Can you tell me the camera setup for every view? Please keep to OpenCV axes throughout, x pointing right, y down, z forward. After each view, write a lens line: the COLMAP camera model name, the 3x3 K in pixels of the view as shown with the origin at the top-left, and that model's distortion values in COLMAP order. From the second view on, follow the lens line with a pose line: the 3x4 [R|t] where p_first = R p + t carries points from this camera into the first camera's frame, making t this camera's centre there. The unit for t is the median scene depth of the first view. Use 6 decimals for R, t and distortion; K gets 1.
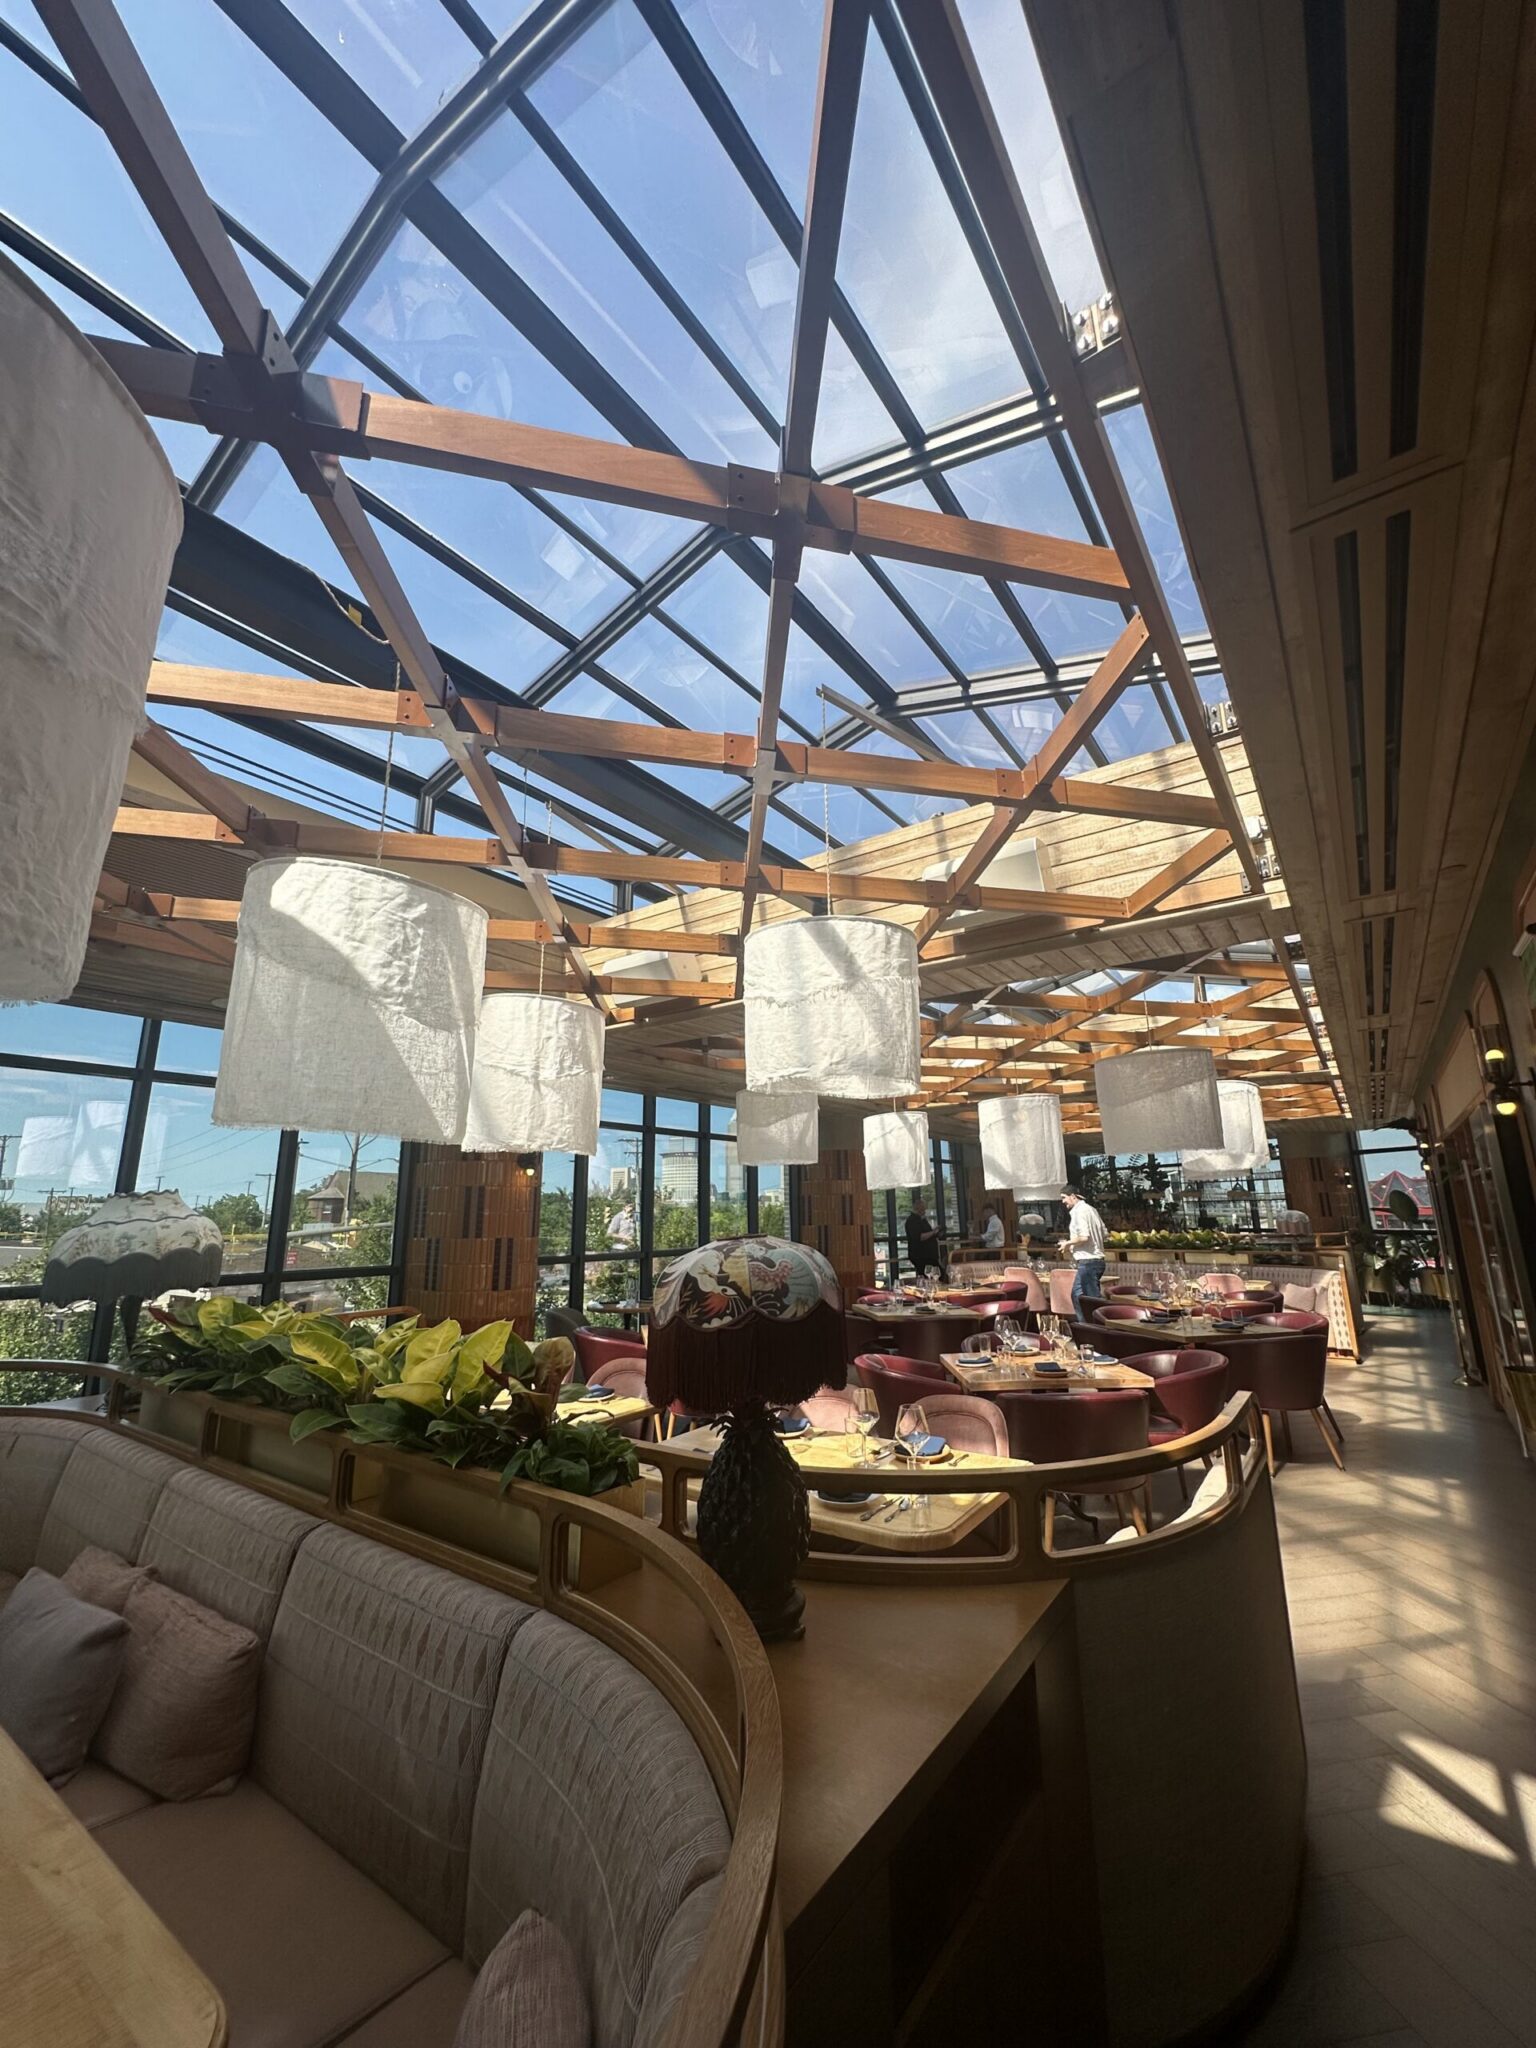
lens RADIAL K [[812.0, 0, 775.3], [0, 812.0, 1025.1], [0, 0, 1]] dist [-0.006631, 0.001076]
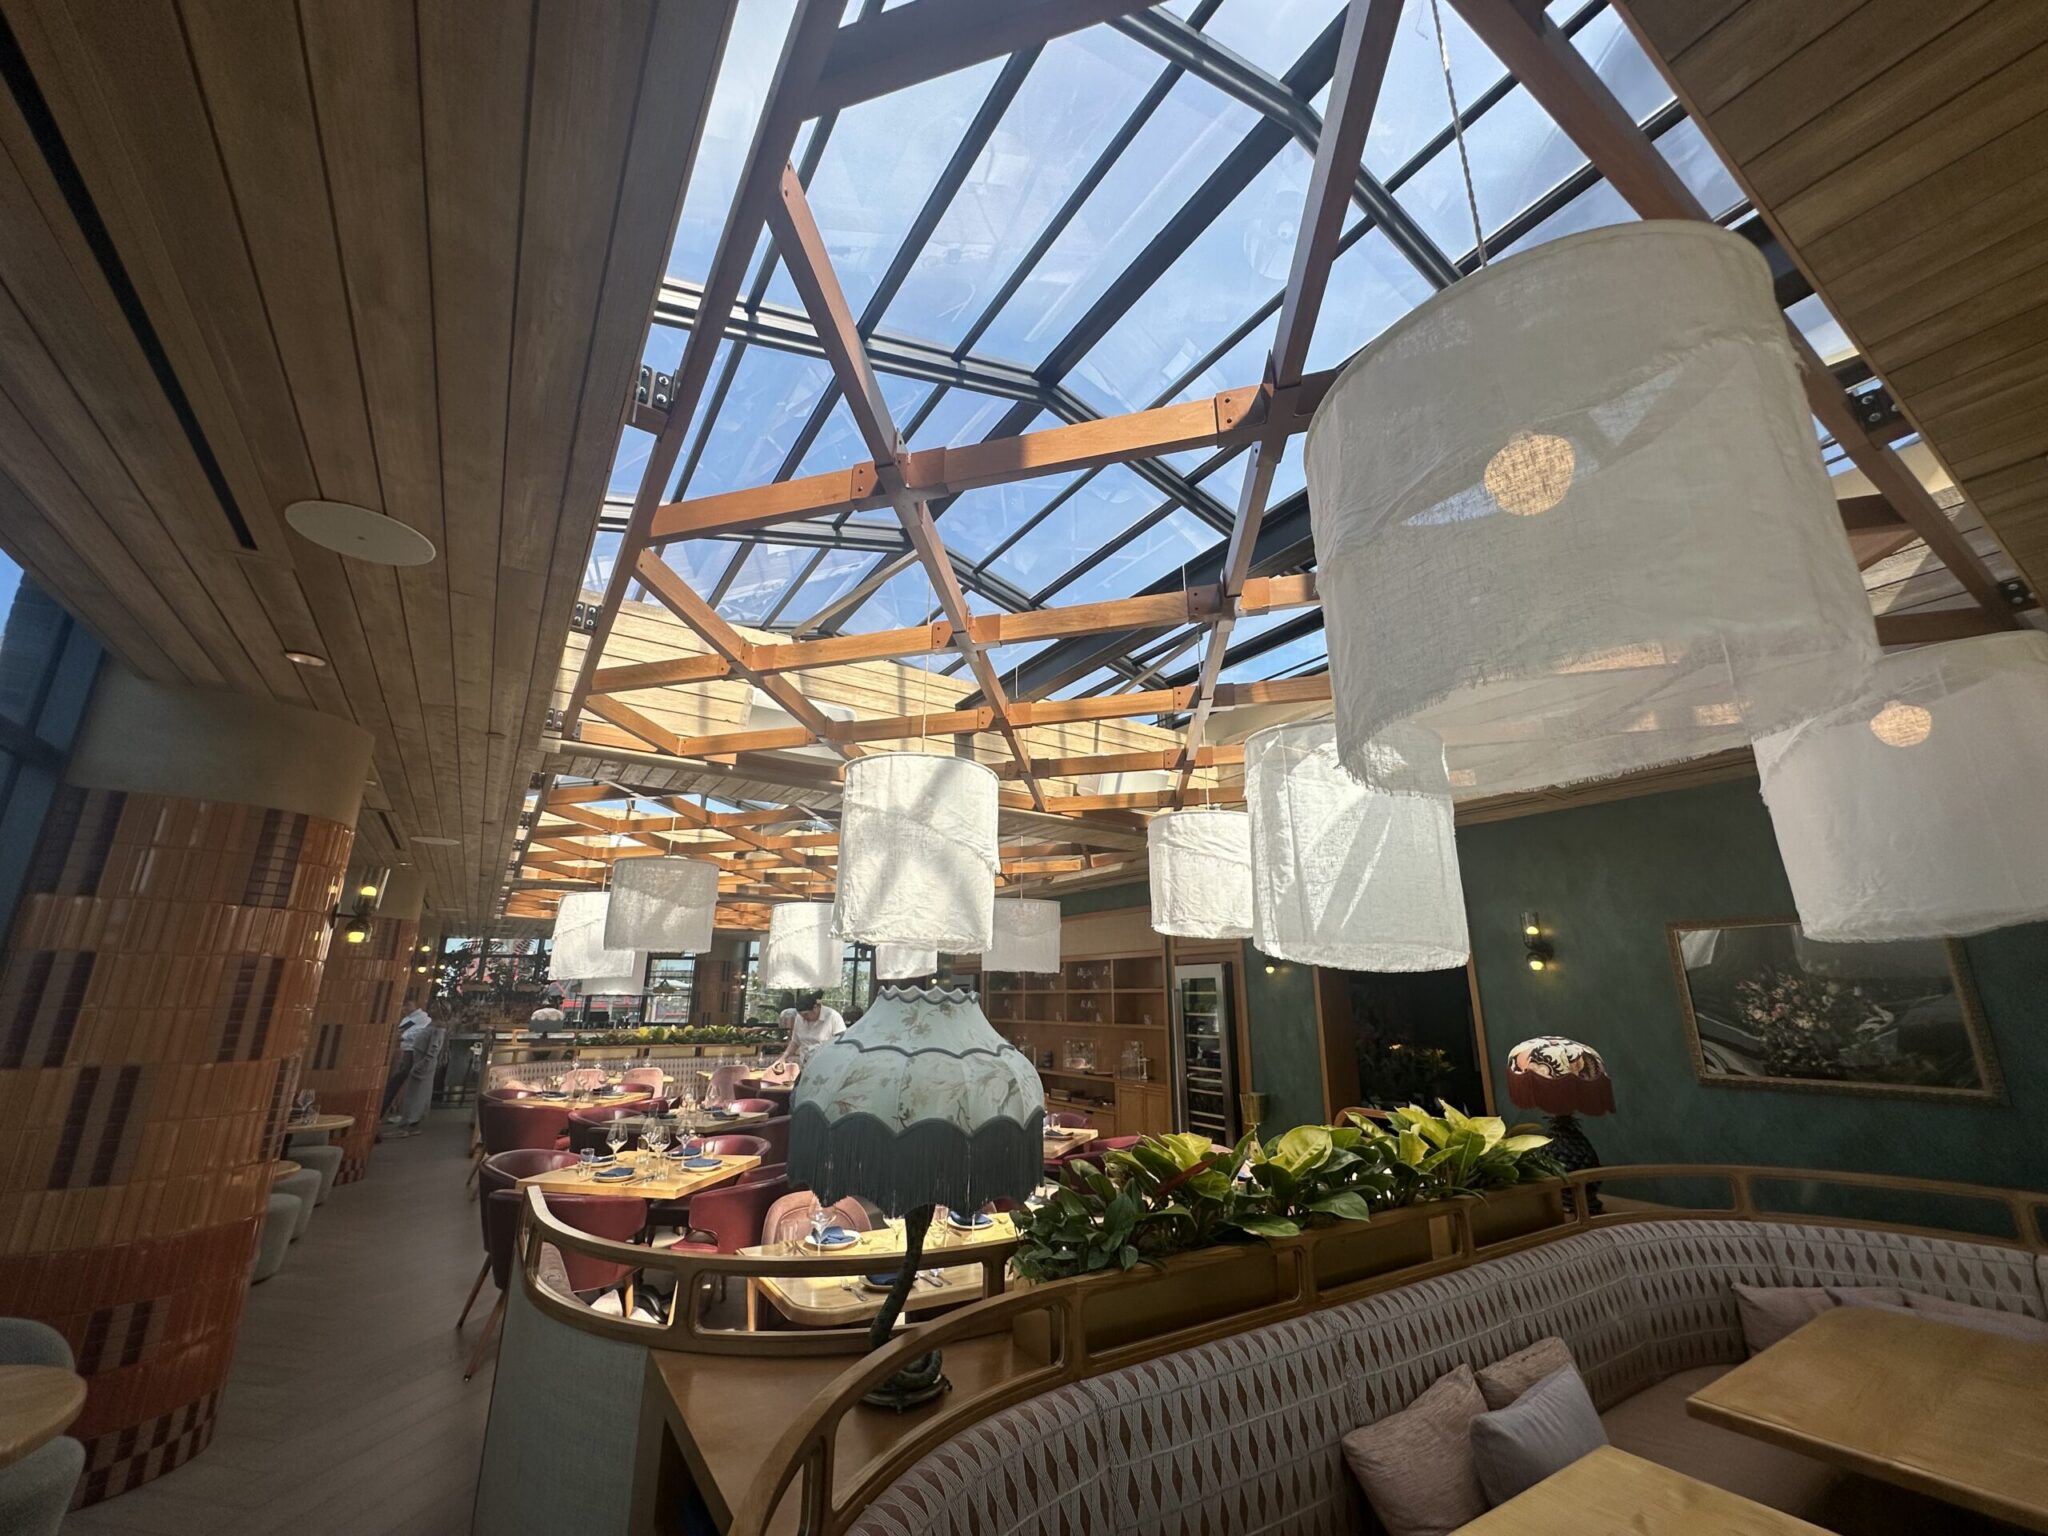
lens RADIAL K [[812.0, 0, 1022.3], [0, 812.0, 767.3], [0, 0, 1]] dist [-0.006631, 0.001076]
pose [[0.371663, 0.270974, 0.887941, -1.116301], [-0.221280, 0.954745, -0.198740, 0.130232], [-0.901611, -0.122619, 0.414804, 0.608723]]
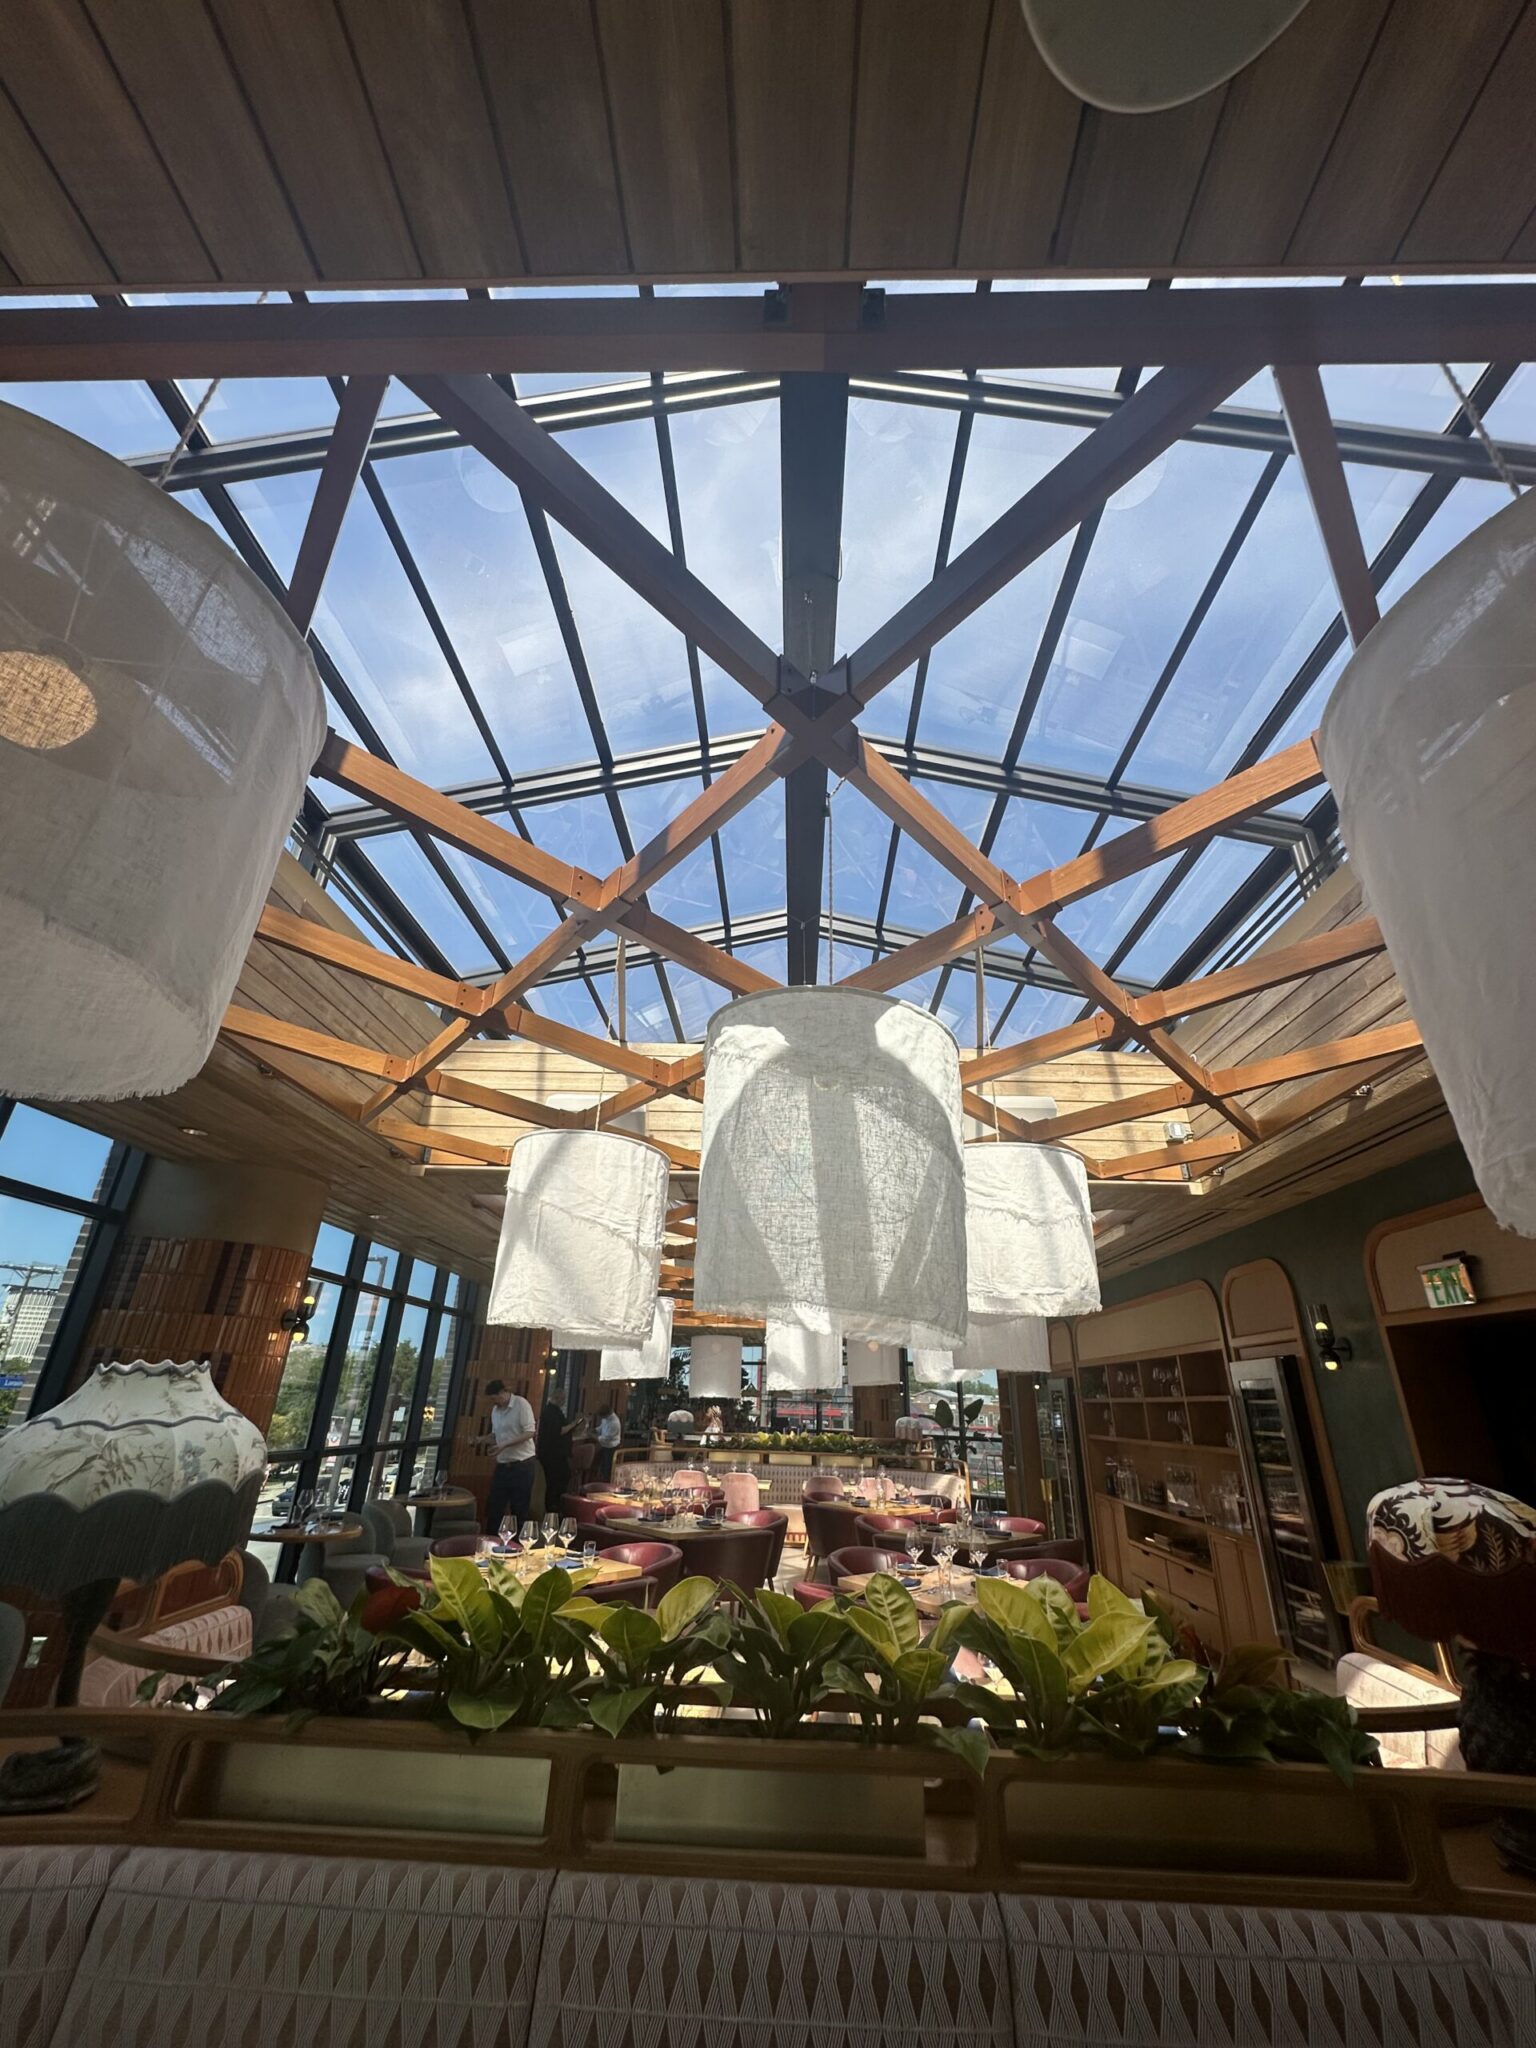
lens RADIAL K [[812.0, 0, 771.7], [0, 812.0, 1031.7], [0, 0, 1]] dist [-0.006631, 0.001076]
pose [[0.826070, 0.267610, 0.495977, -0.653641], [-0.165489, 0.956454, -0.240437, 0.035302], [-0.538722, 0.116538, 0.834384, 0.201924]]
